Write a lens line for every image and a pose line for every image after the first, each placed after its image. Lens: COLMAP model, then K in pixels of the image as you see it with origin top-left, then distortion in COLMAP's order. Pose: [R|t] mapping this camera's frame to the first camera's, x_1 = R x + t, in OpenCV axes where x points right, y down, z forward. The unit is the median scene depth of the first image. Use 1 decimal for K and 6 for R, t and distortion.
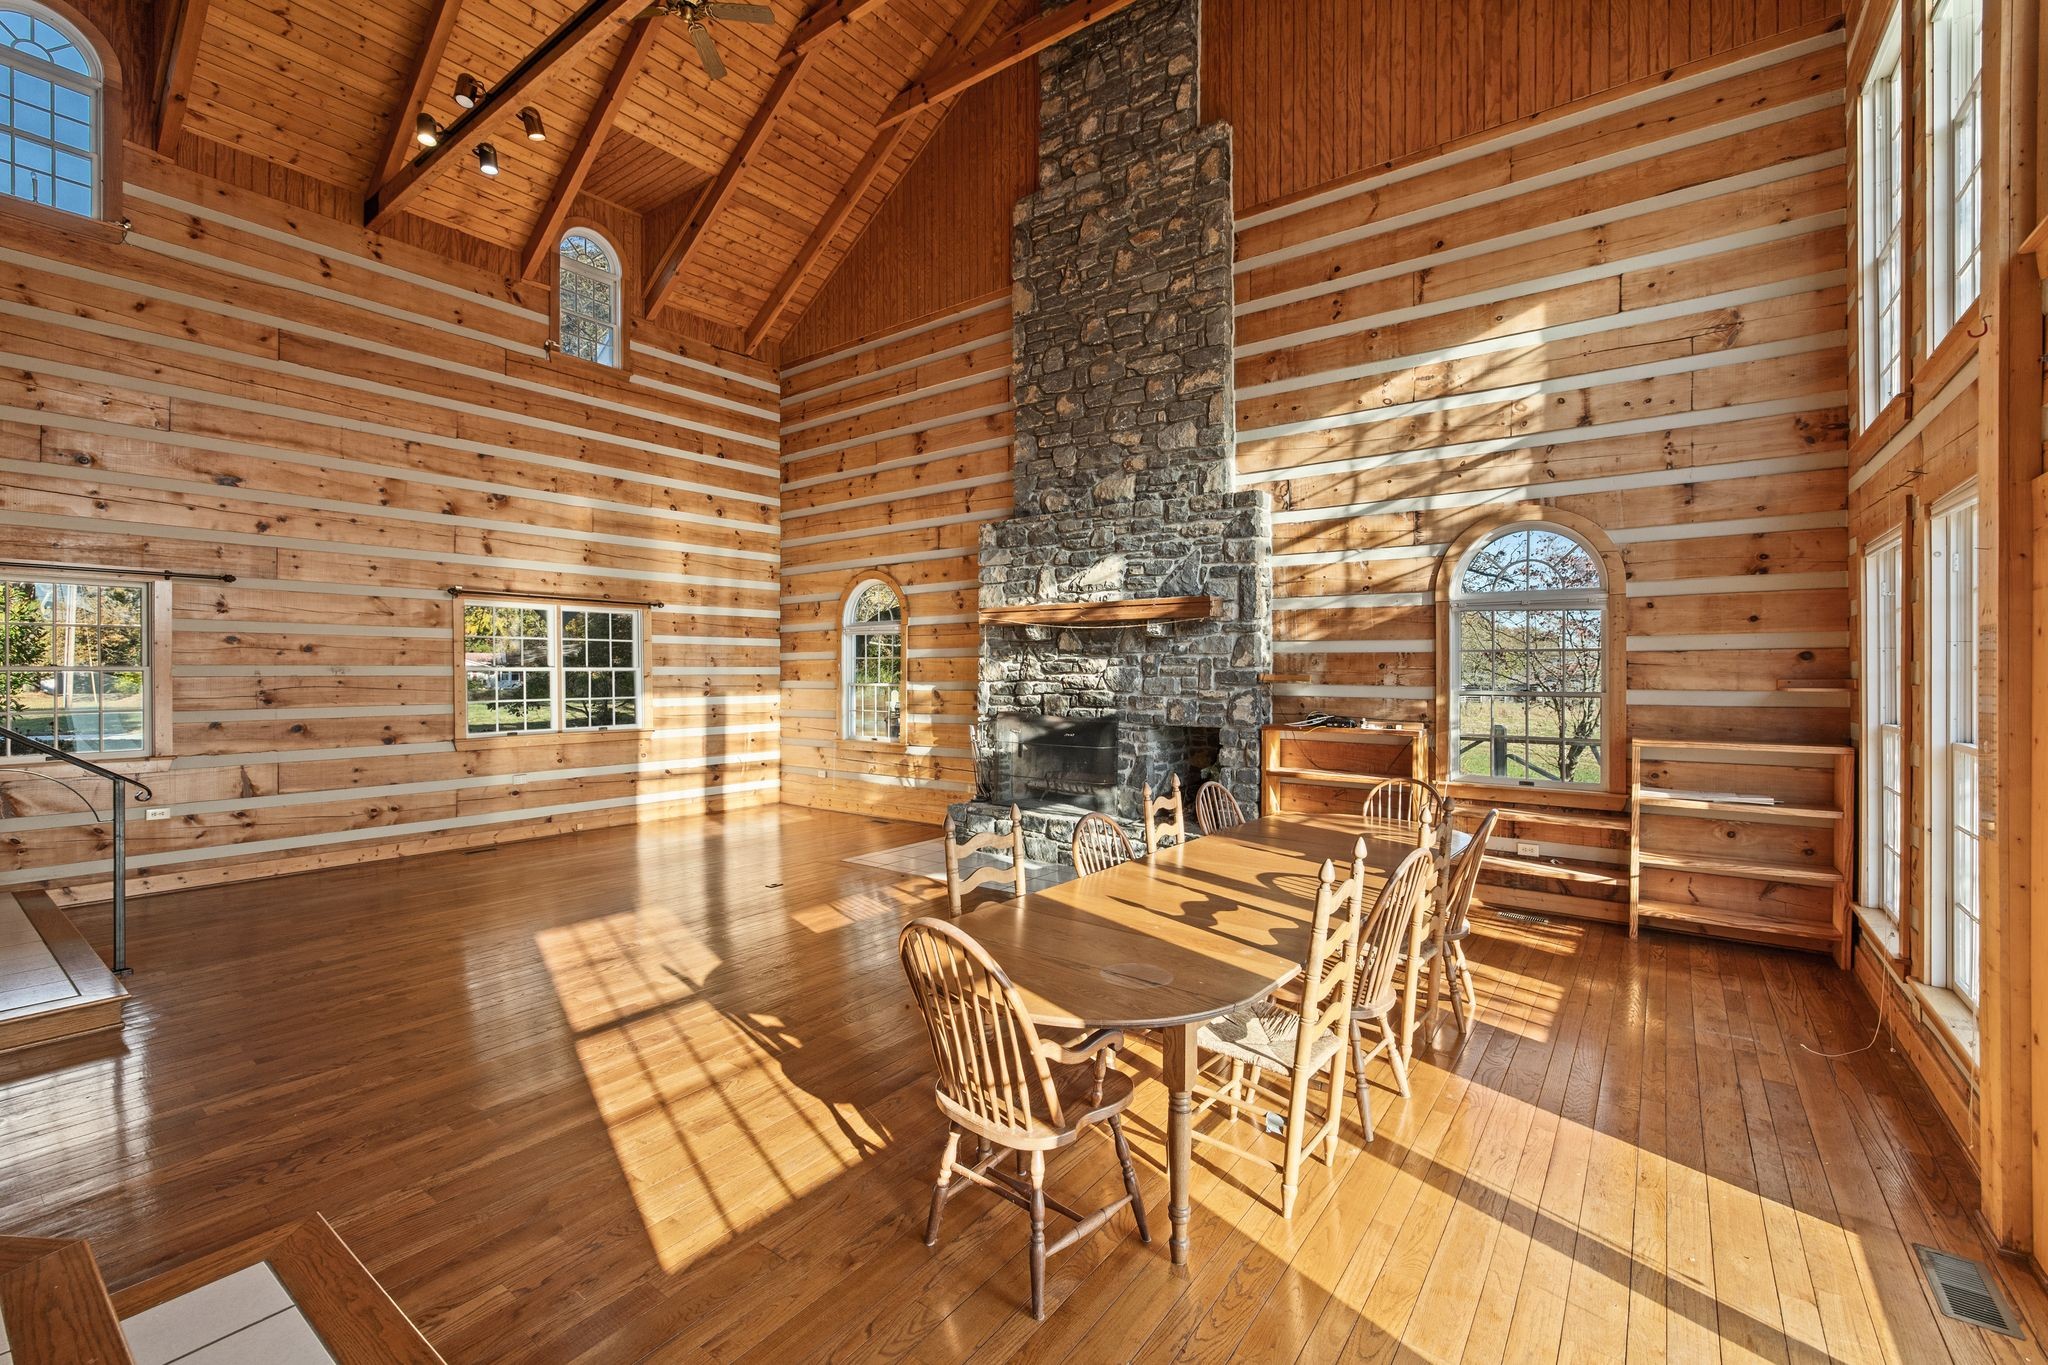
lens RADIAL K [[855.5, 0, 1081.7], [0, 855.5, 673.7], [0, 0, 1]] dist [0.001416, 0.000028]
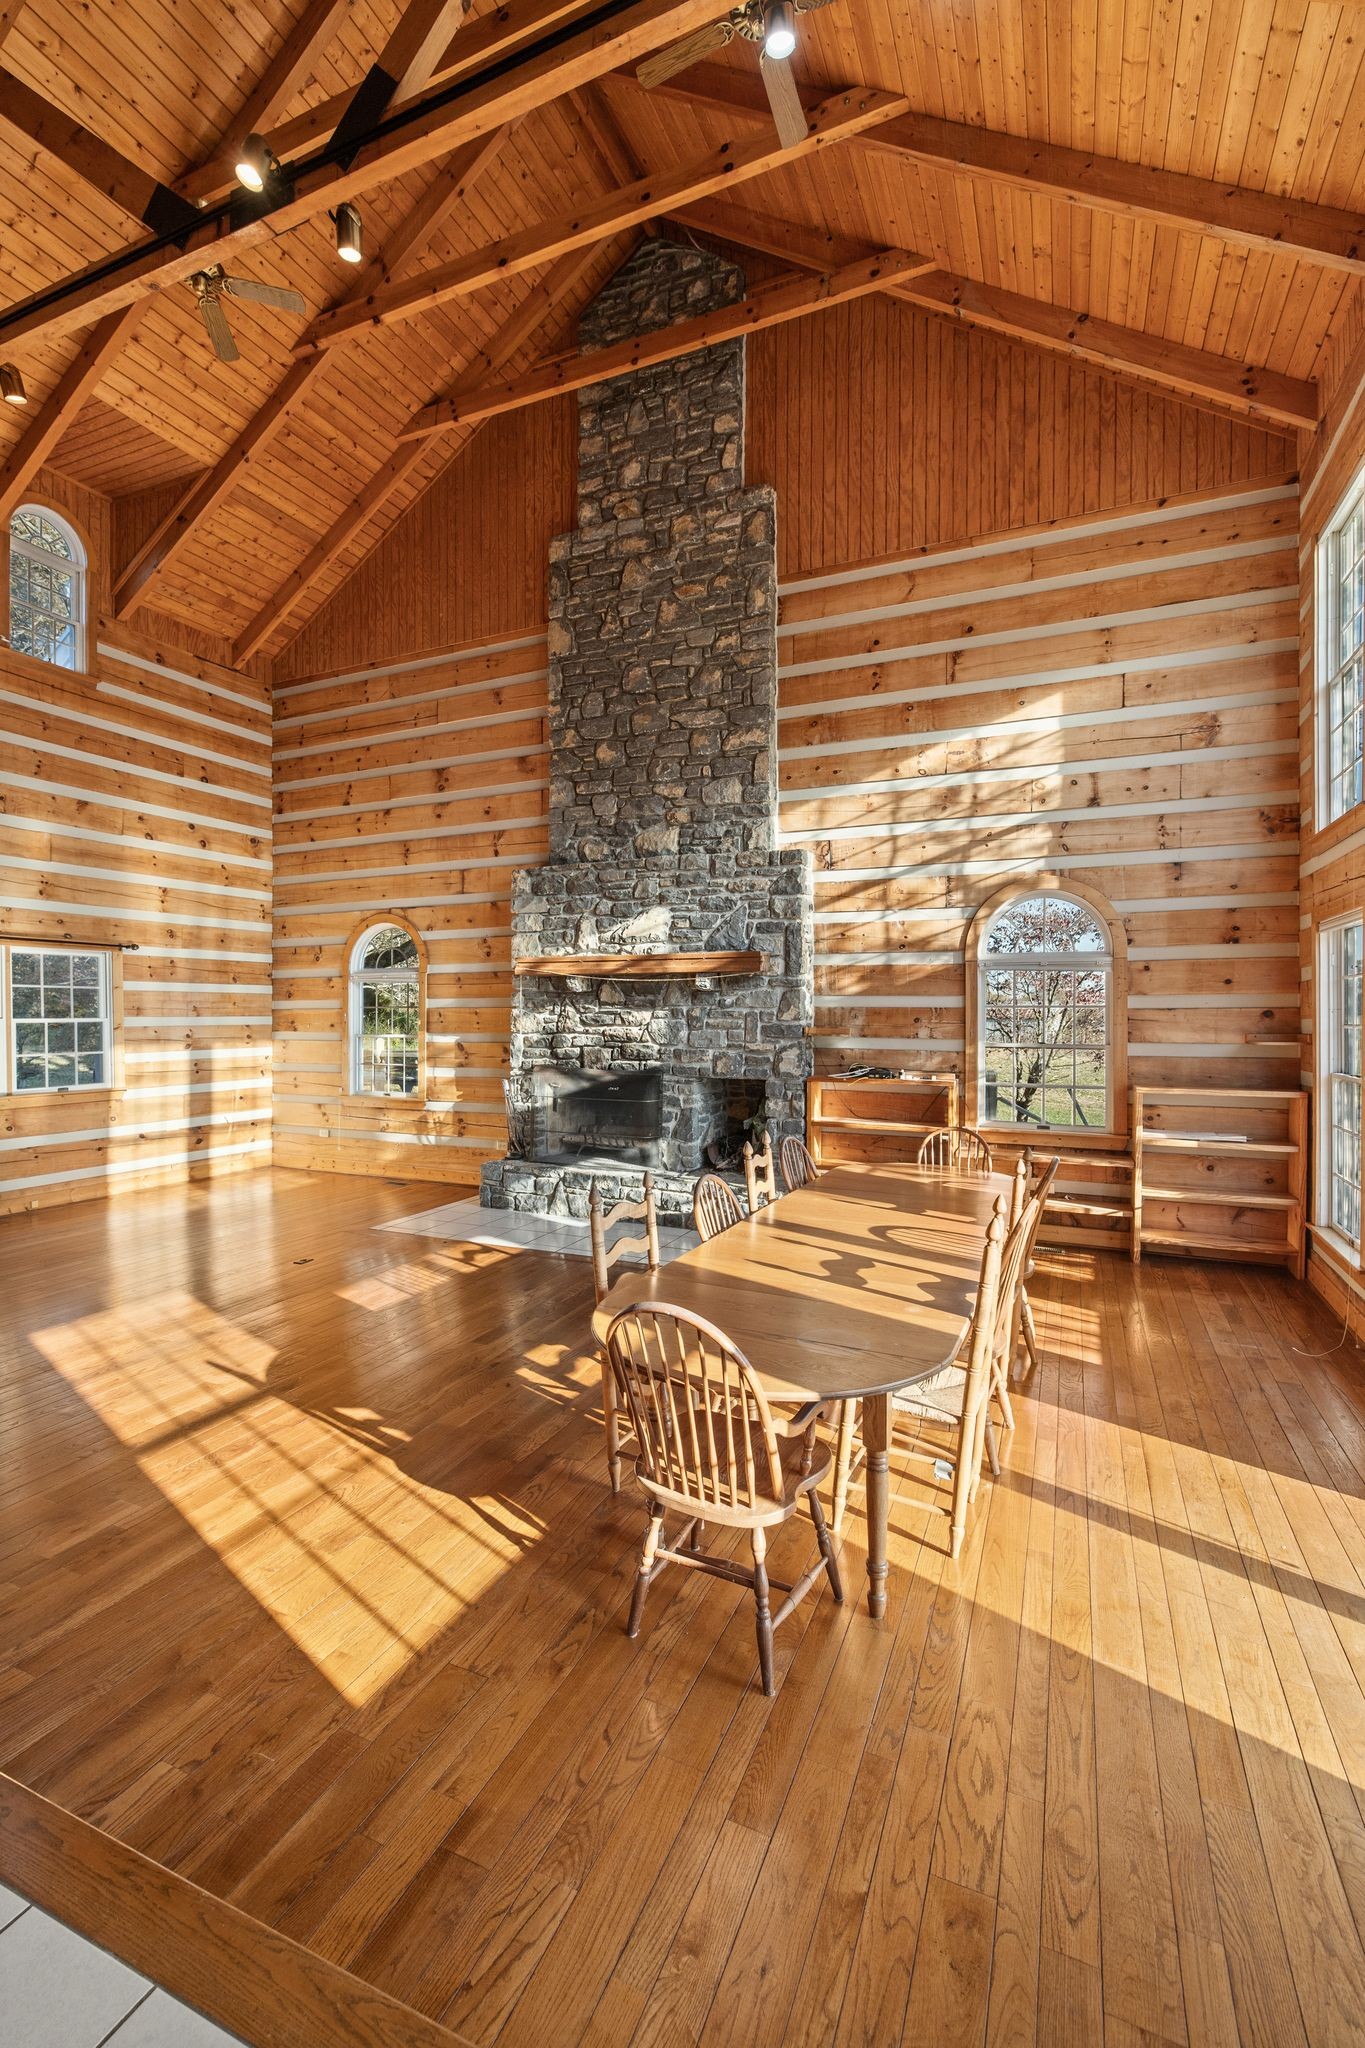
lens RADIAL K [[855.5, 0, 703.3], [0, 855.5, 1015.7], [0, 0, 1]] dist [0.001416, 0.000028]
pose [[0.976147, 0.001944, 0.217103, -0.139769], [-0.002677, 0.999992, 0.003084, -0.016936], [-0.217095, -0.003592, 0.976144, 0.018312]]
